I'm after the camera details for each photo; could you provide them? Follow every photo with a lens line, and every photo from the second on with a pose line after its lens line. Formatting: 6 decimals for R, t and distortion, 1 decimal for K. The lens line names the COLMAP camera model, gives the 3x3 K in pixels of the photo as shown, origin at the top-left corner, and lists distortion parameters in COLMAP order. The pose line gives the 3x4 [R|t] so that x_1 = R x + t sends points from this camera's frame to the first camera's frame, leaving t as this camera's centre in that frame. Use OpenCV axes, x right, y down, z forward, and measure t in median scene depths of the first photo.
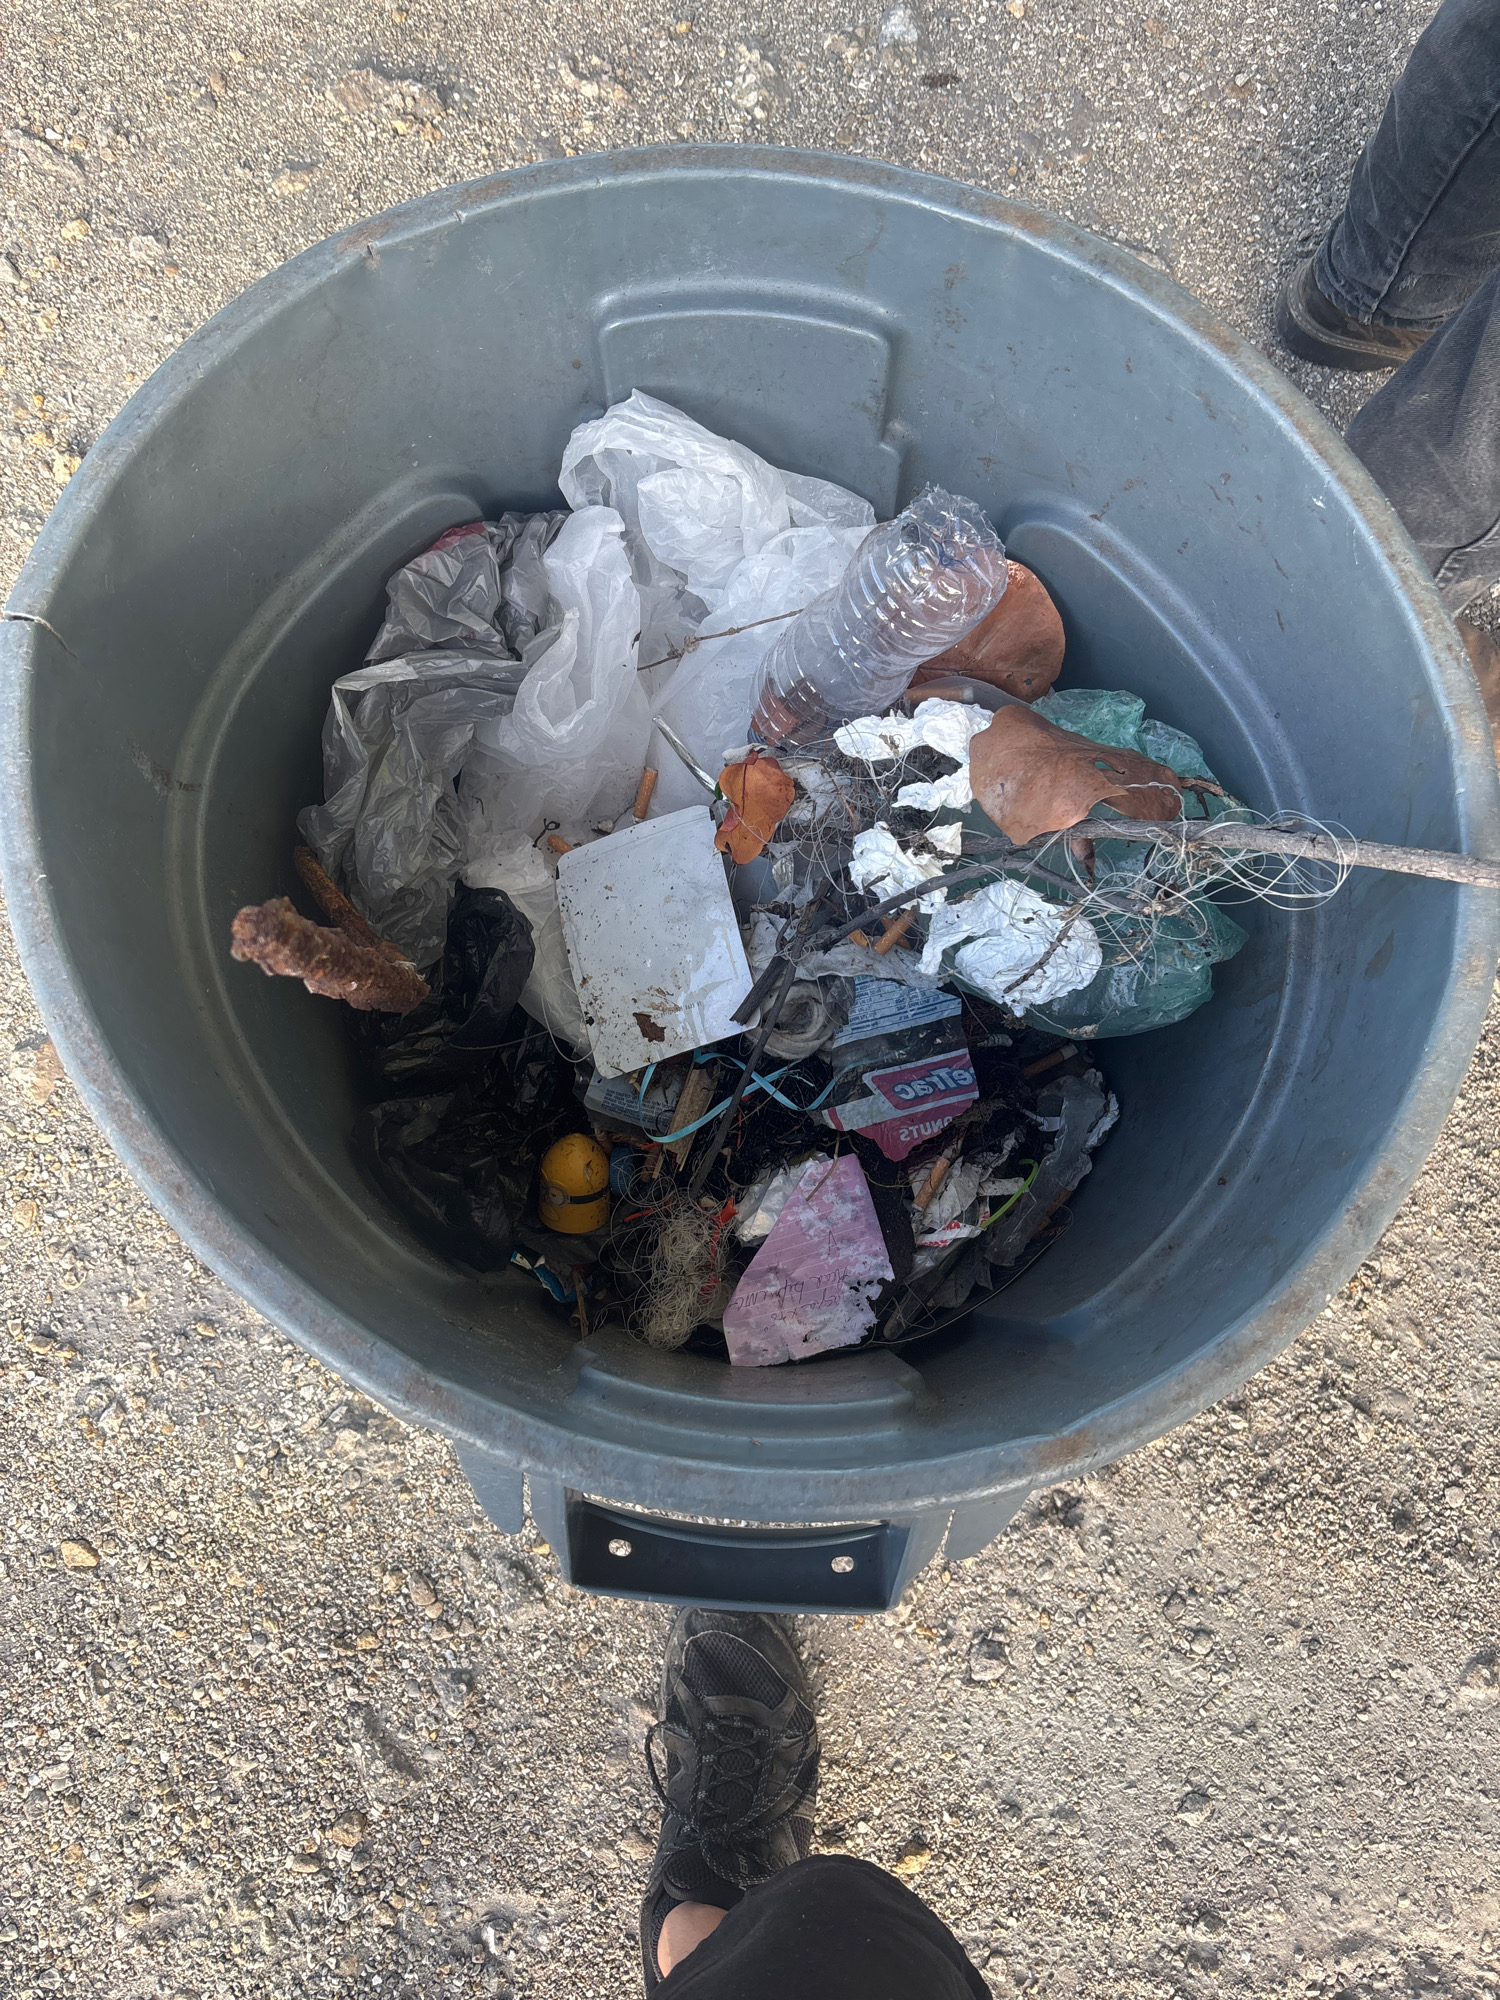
lens RADIAL K [[1491.8, 0, 754.2], [0, 1491.8, 1000.4], [0, 0, 1]] dist [0.005576, -0.016364]
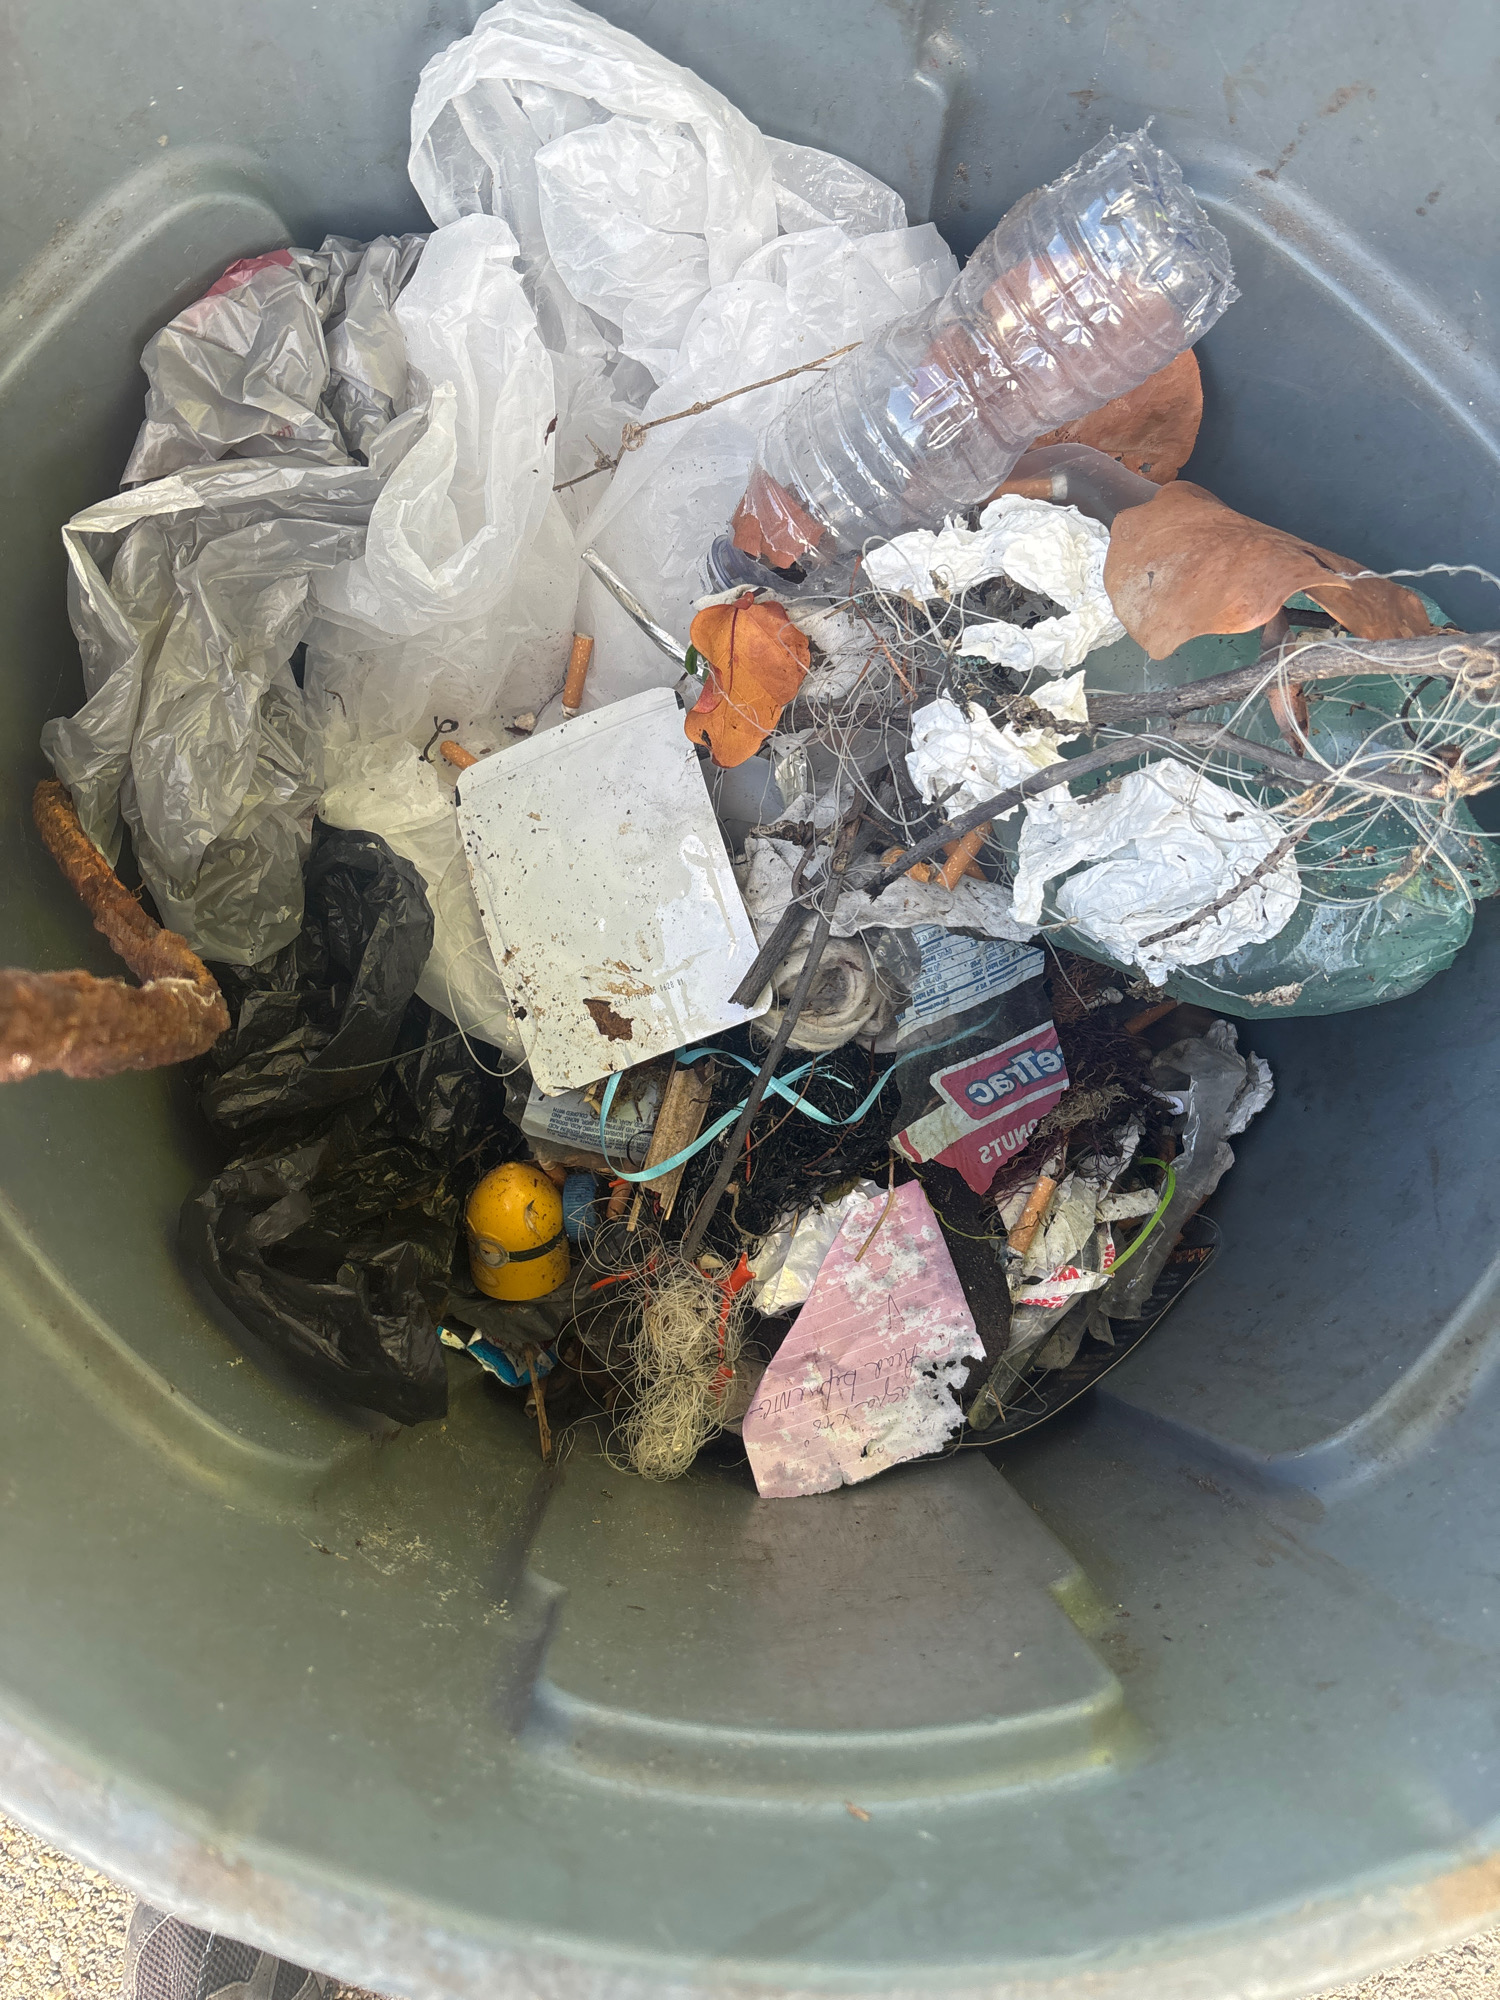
lens RADIAL K [[1491.8, 0, 701.8], [0, 1491.8, 967.1], [0, 0, 1]] dist [0.005576, -0.016364]
pose [[0.997926, -0.064203, -0.004552, -0.024215], [0.064333, 0.997142, 0.039613, -0.030582], [0.001995, -0.039824, 0.999205, 0.333100]]
